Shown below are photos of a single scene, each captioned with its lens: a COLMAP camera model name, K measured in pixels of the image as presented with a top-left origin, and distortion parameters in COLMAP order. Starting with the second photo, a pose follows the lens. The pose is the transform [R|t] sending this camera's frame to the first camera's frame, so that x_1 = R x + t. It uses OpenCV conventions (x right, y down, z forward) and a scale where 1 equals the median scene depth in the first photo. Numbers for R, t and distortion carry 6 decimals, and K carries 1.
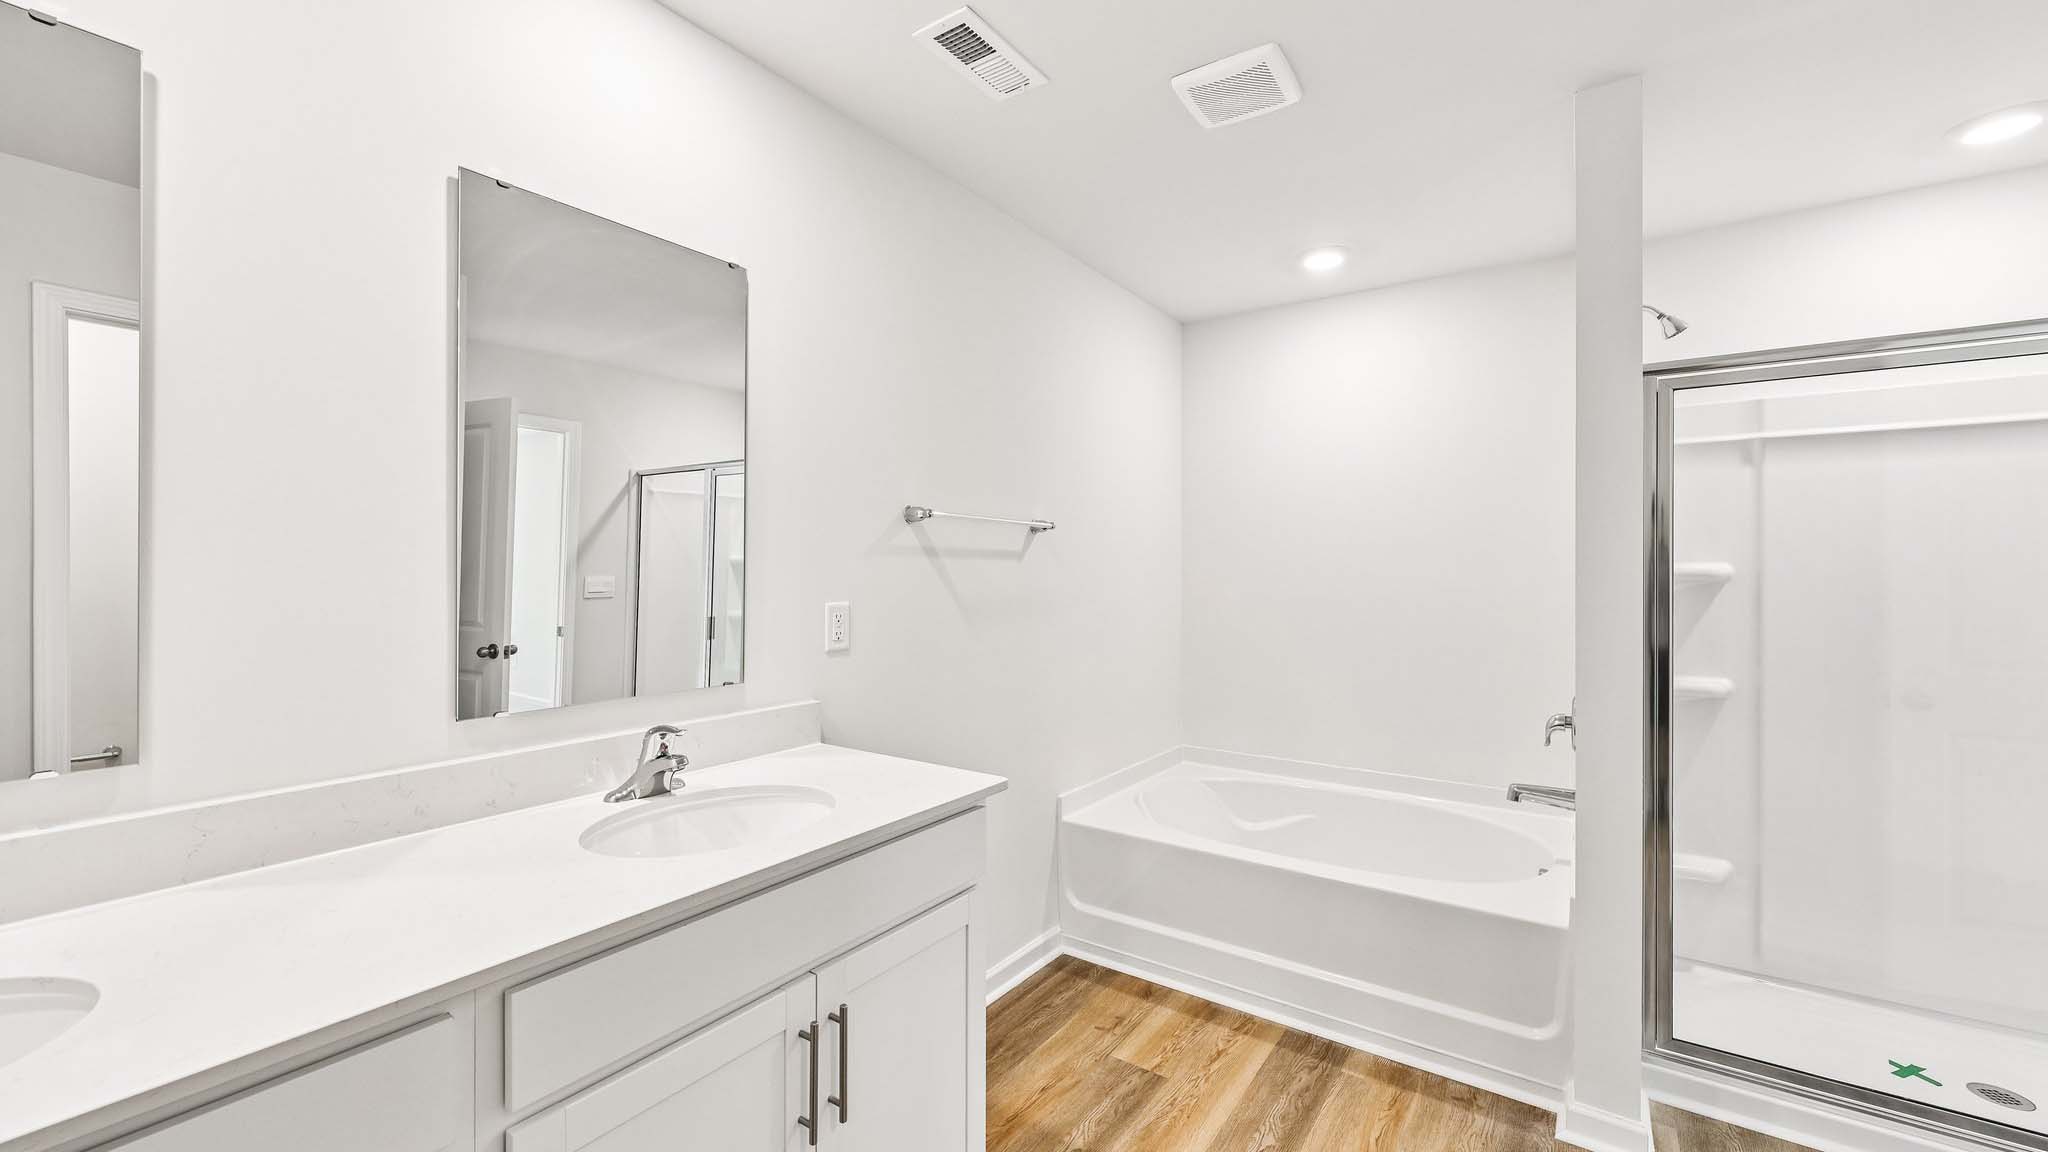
lens RADIAL K [[809.3, 0, 1016.1], [0, 809.3, 573.2], [0, 0, 1]] dist [0.001836, -0.000016]
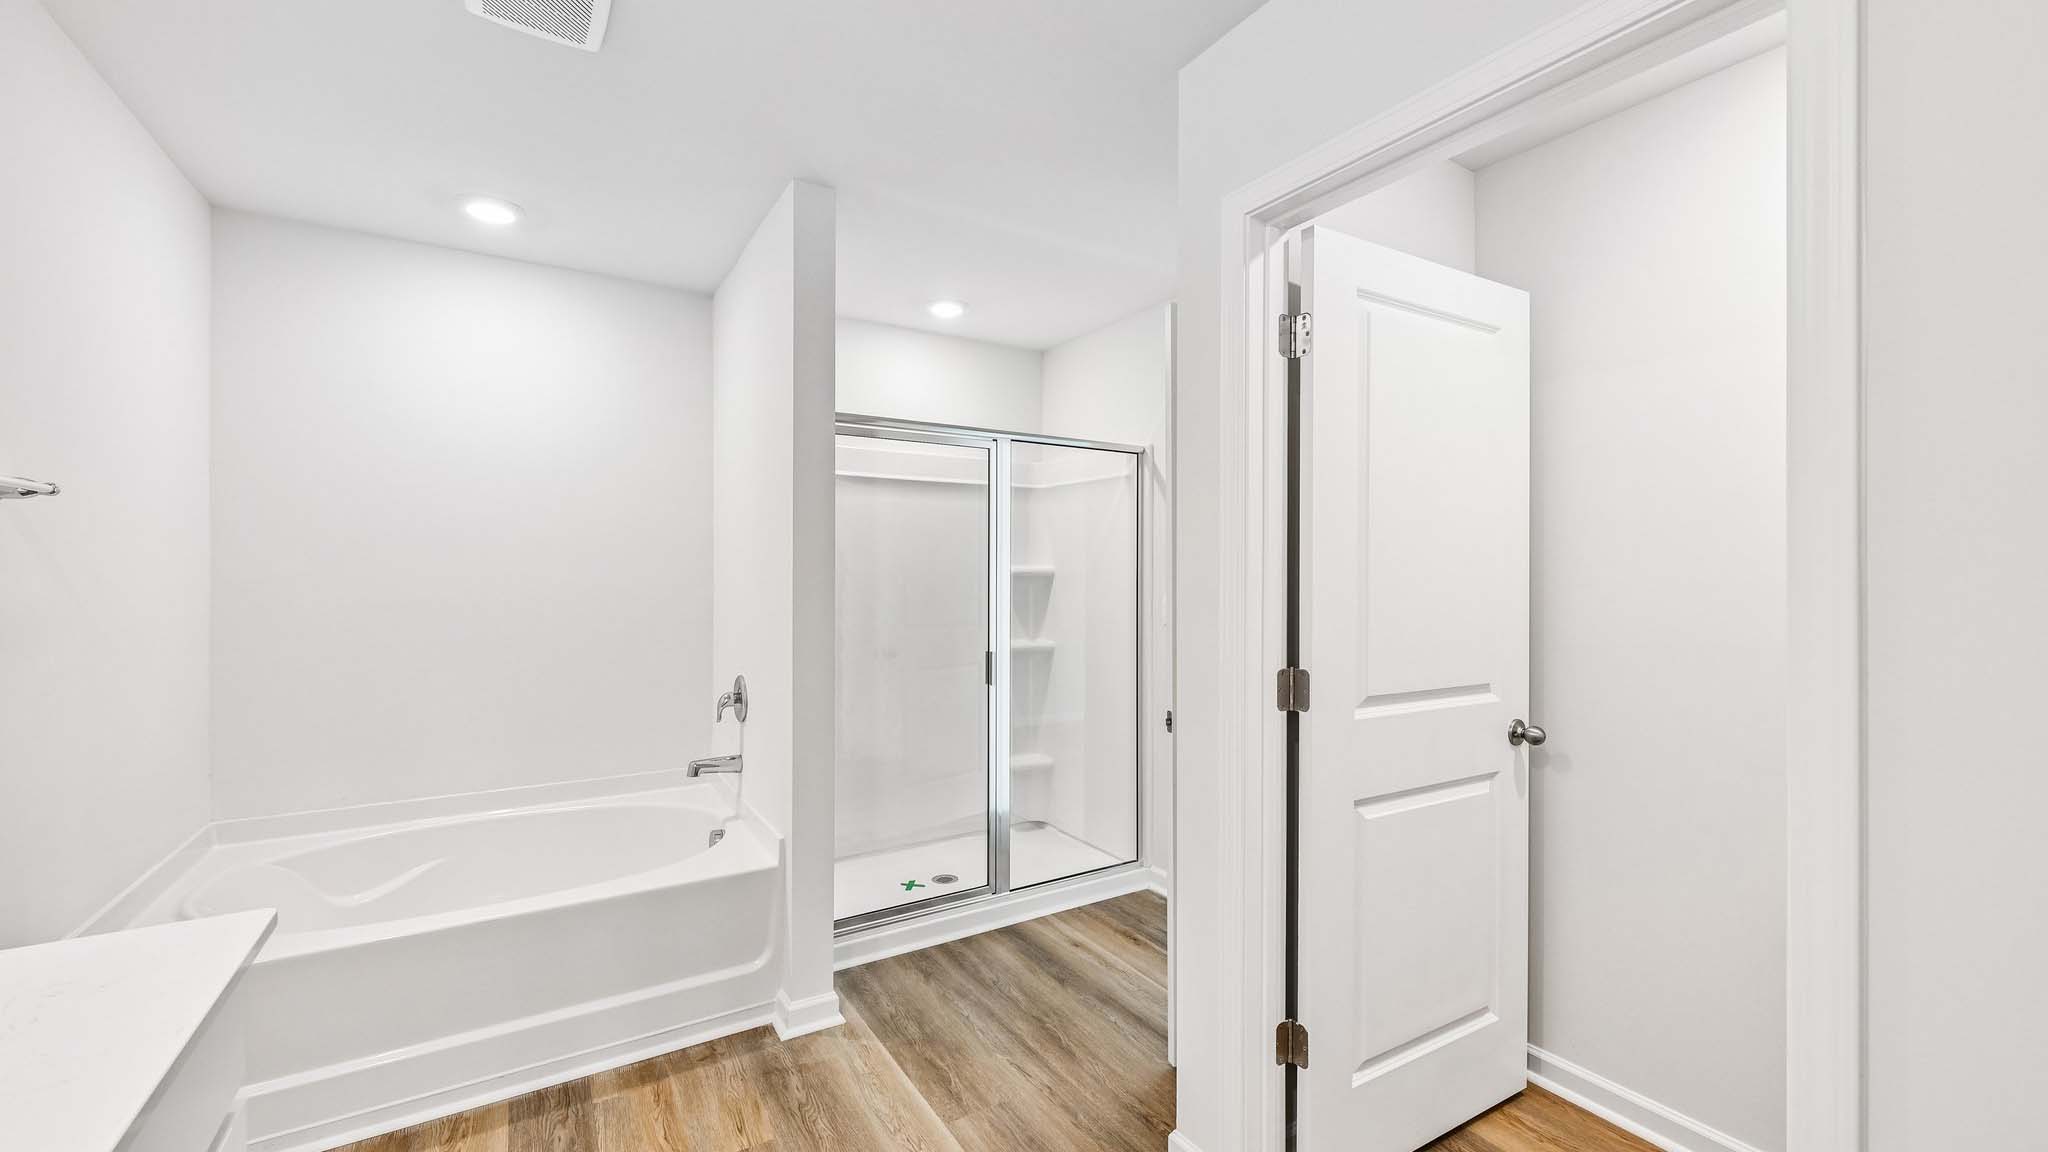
lens RADIAL K [[809.3, 0, 1022.6], [0, 809.3, 569.3], [0, 0, 1]] dist [0.001836, -0.000016]
pose [[0.394535, -0.000364, 0.918881, -0.280823], [-0.000564, 1.000000, 0.000638, -0.005542], [-0.918881, -0.000770, 0.394534, 0.183064]]
